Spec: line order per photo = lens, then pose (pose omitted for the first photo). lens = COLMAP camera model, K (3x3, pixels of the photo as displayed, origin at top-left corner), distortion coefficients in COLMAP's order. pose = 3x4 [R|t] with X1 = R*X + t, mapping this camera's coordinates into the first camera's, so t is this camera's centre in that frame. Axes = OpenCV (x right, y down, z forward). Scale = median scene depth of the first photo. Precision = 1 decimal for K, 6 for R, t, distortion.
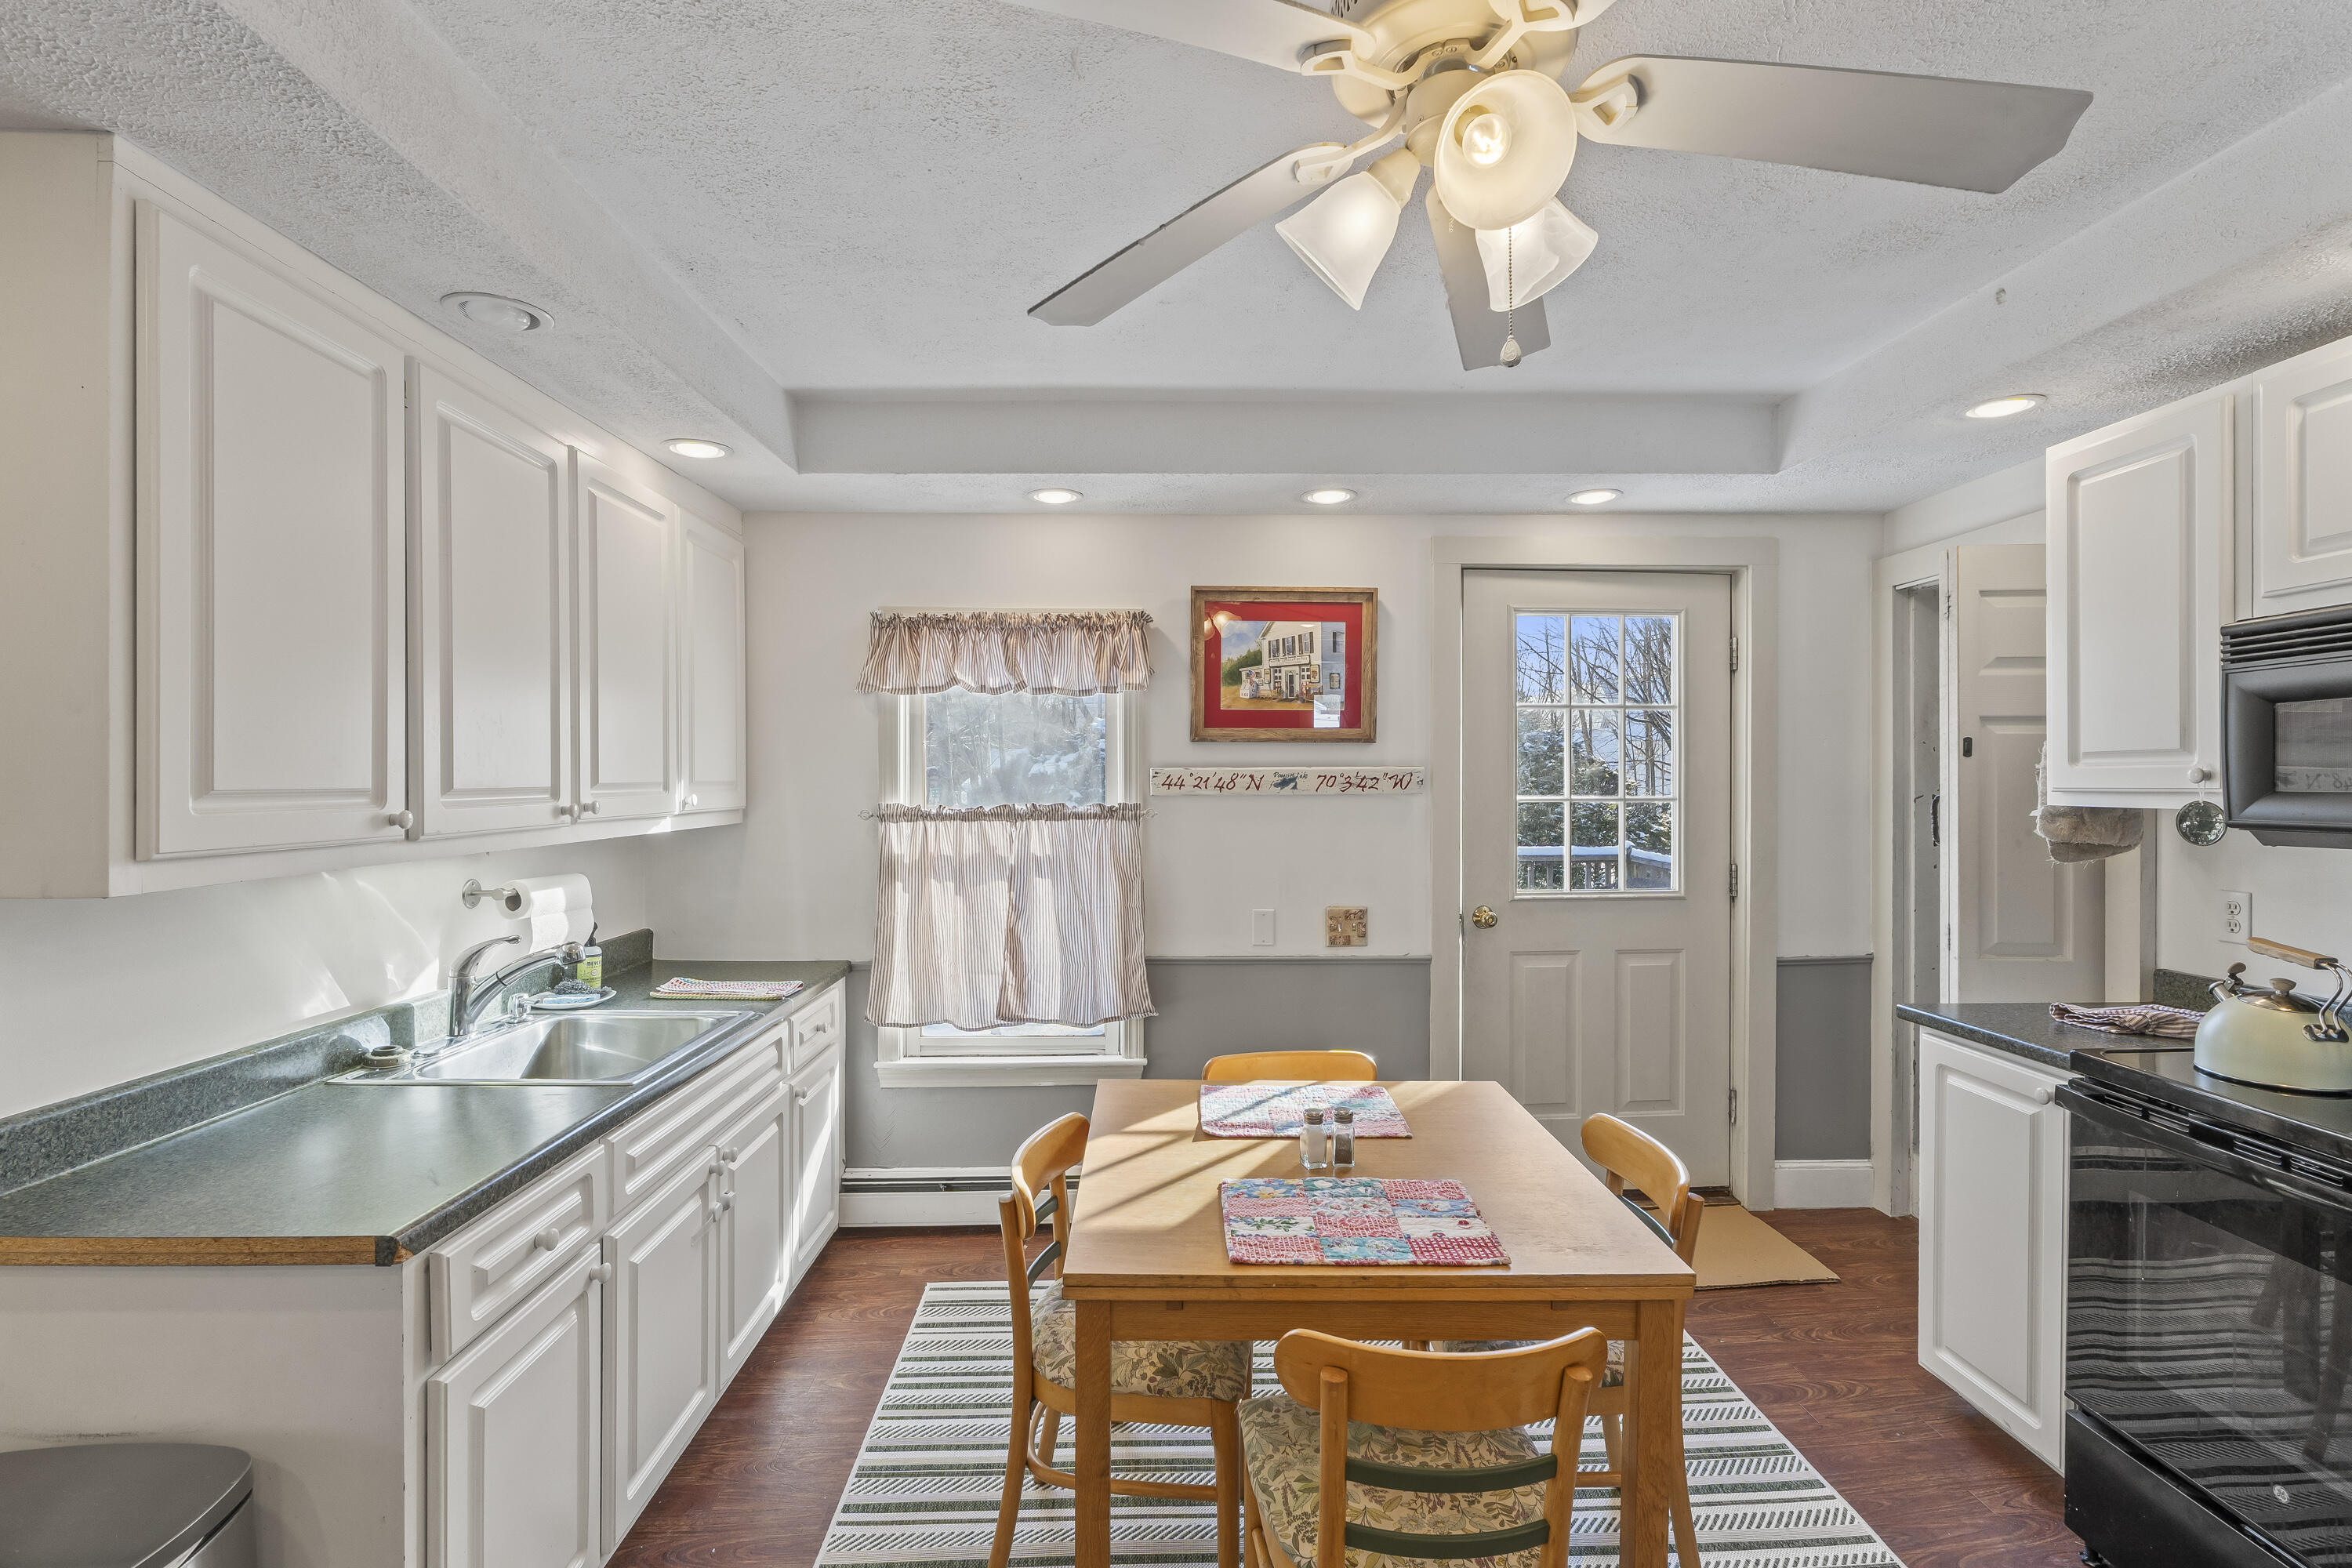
lens RADIAL K [[1087.7, 0, 1176.7], [0, 1087.7, 784.4], [0, 0, 1]] dist [-0.013248, -0.000308]
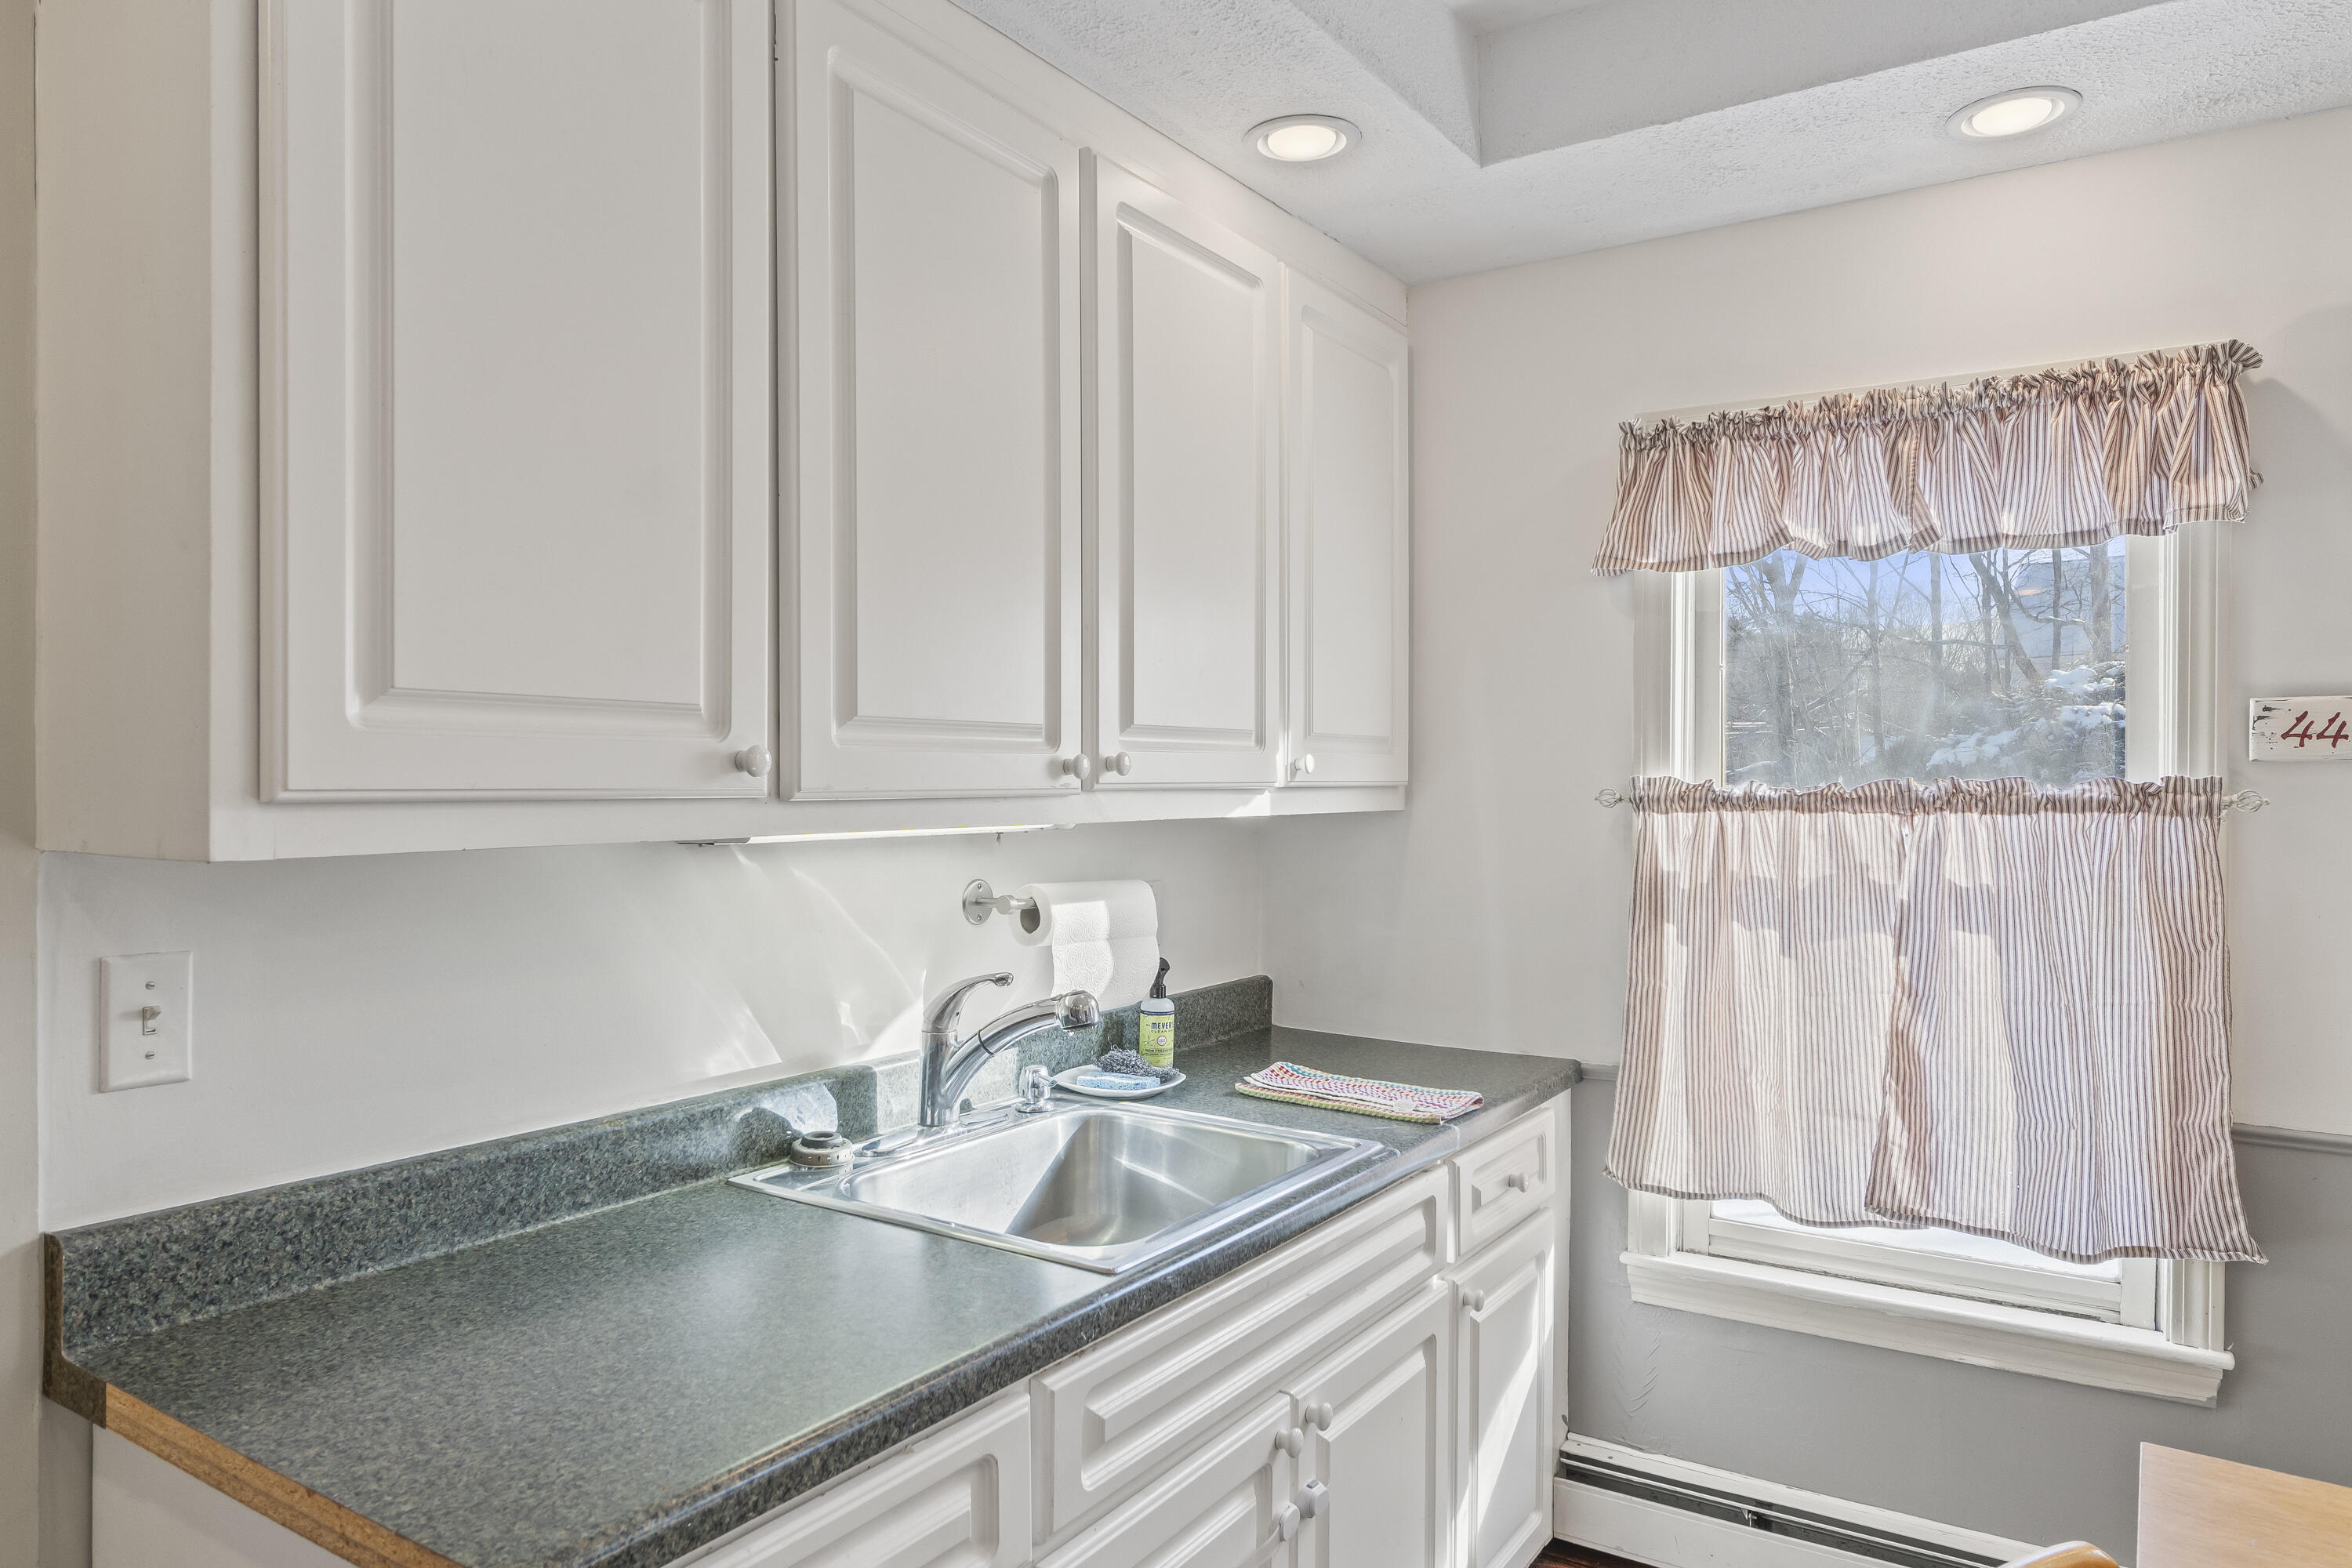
lens RADIAL K [[1500.0, 0, 1169.3], [0, 1500.0, 791.3], [0, 0, 1]] dist [-0.004122, 0.000213]
pose [[0.824814, 0.008181, -0.565344, -0.048658], [-0.008095, 0.999964, 0.002660, 0.028315], [0.565346, 0.002383, 0.824851, 0.290396]]
